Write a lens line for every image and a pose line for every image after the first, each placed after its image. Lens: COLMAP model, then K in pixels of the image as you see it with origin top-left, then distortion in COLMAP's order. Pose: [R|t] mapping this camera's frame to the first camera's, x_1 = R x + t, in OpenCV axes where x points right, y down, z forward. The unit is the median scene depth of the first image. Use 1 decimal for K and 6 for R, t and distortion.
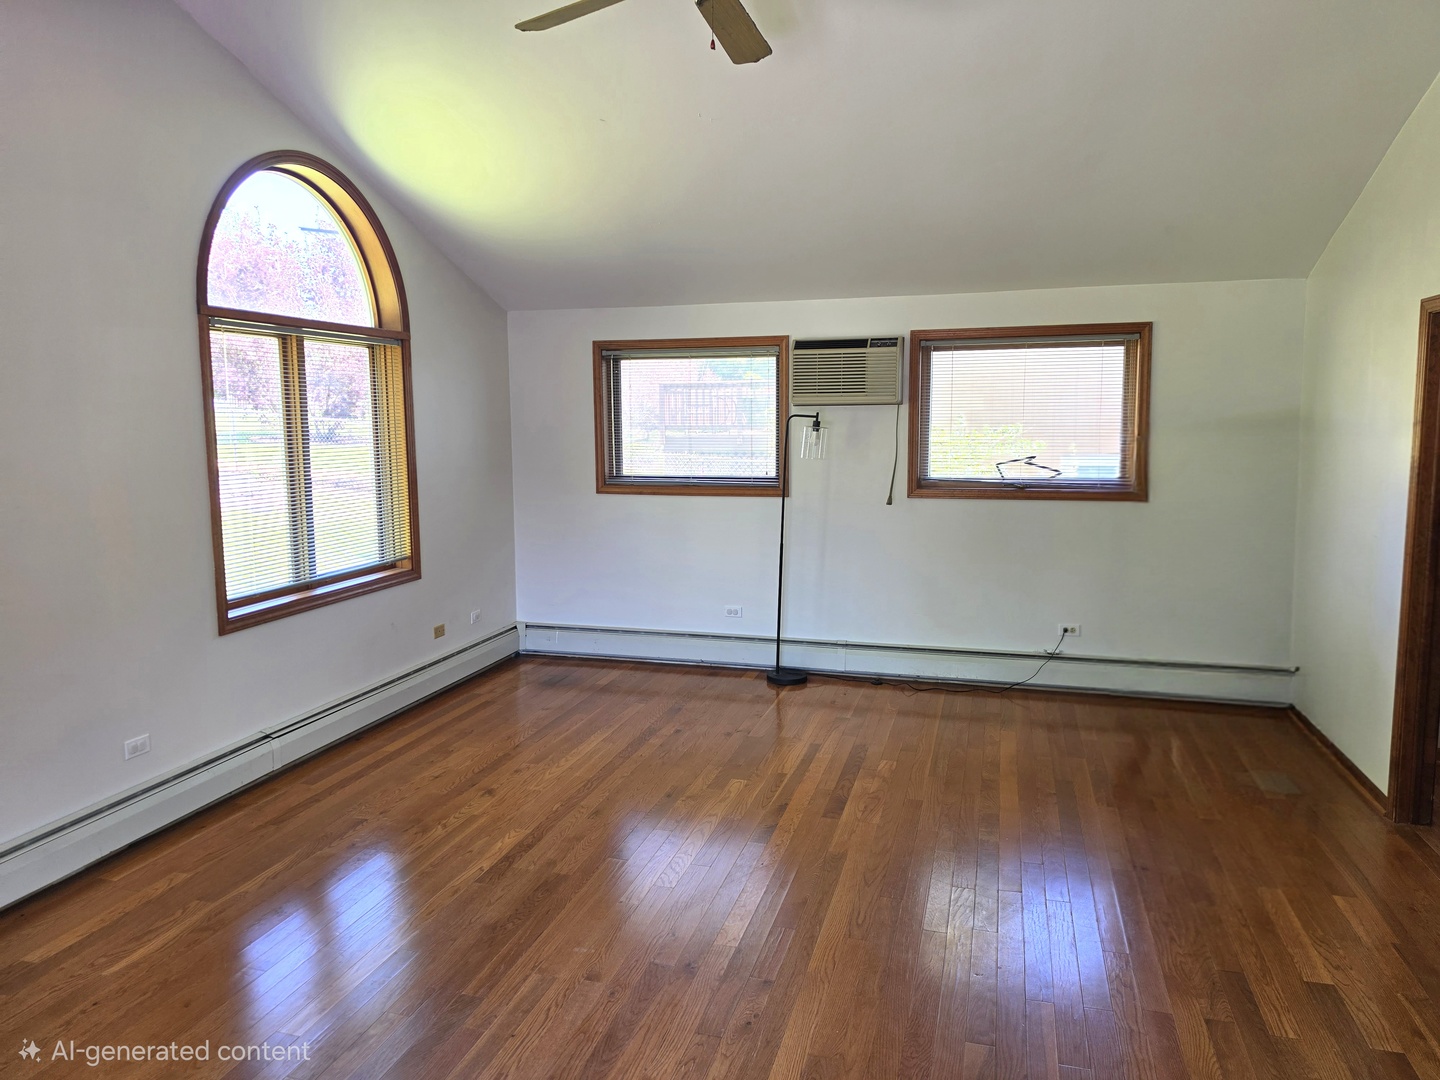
lens RADIAL K [[1012.4, 0, 720.0], [0, 1012.4, 540.0], [0, 0, 1]] dist [0.116956, -0.120053]
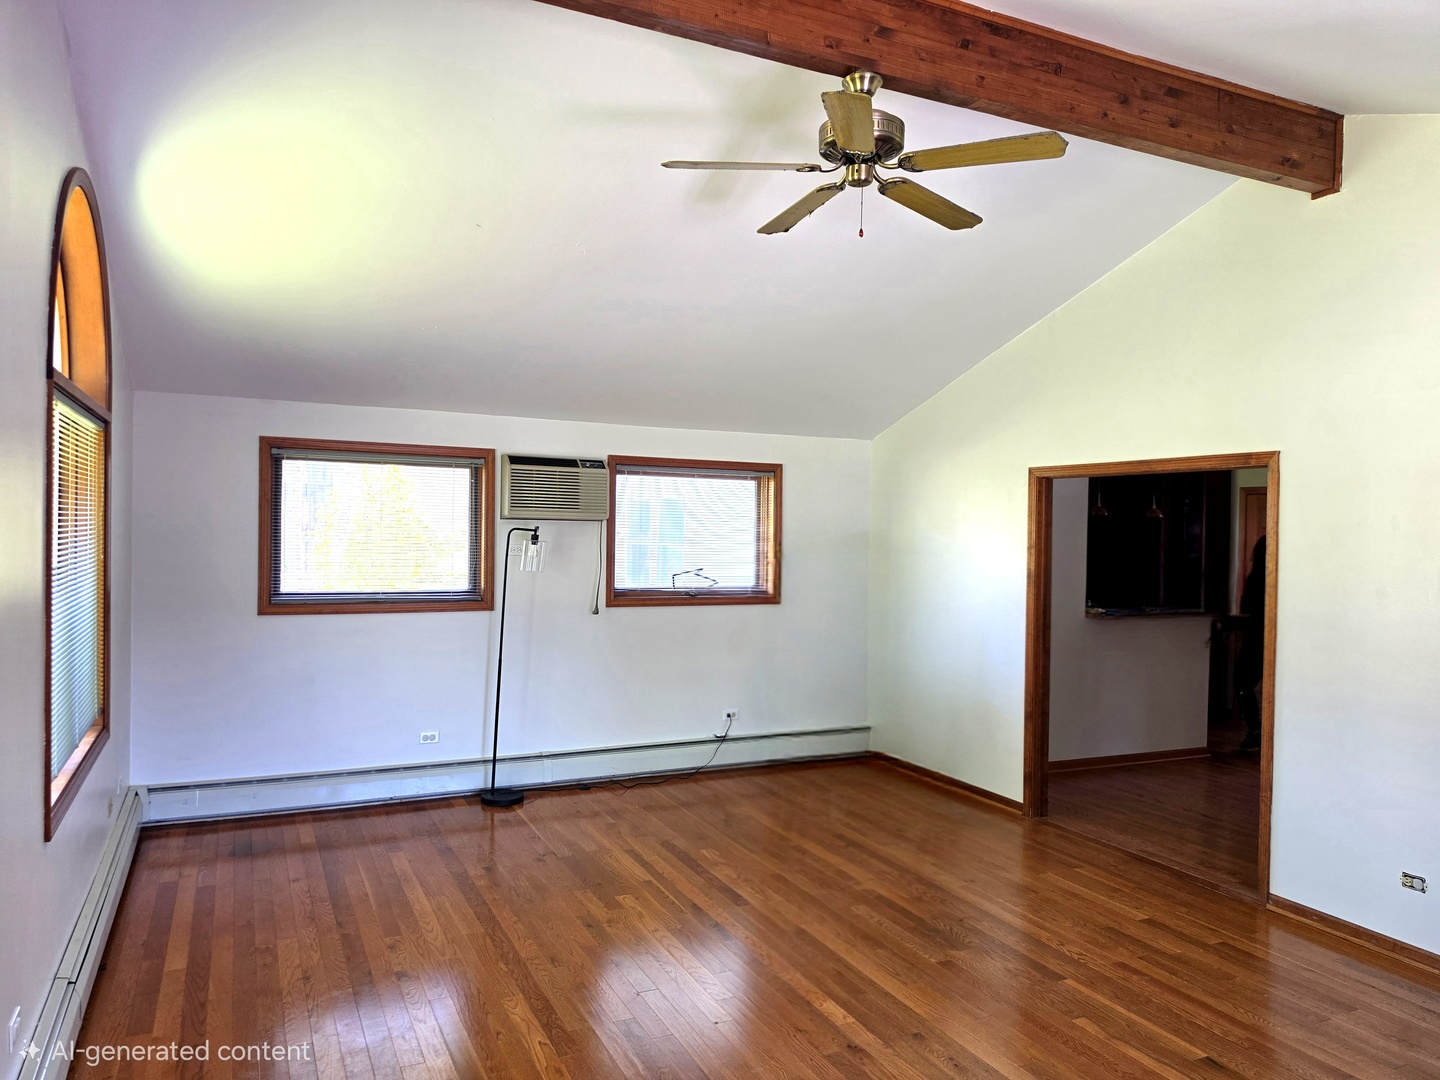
lens RADIAL K [[993.5, 0, 720.0], [0, 993.5, 540.0], [0, 0, 1]] dist [0.114333, -0.167850]
pose [[0.743203, 0.013936, 0.668921, -0.439131], [0.059222, 0.994489, -0.086518, -0.014135], [-0.666440, 0.103915, 0.738281, 0.137579]]
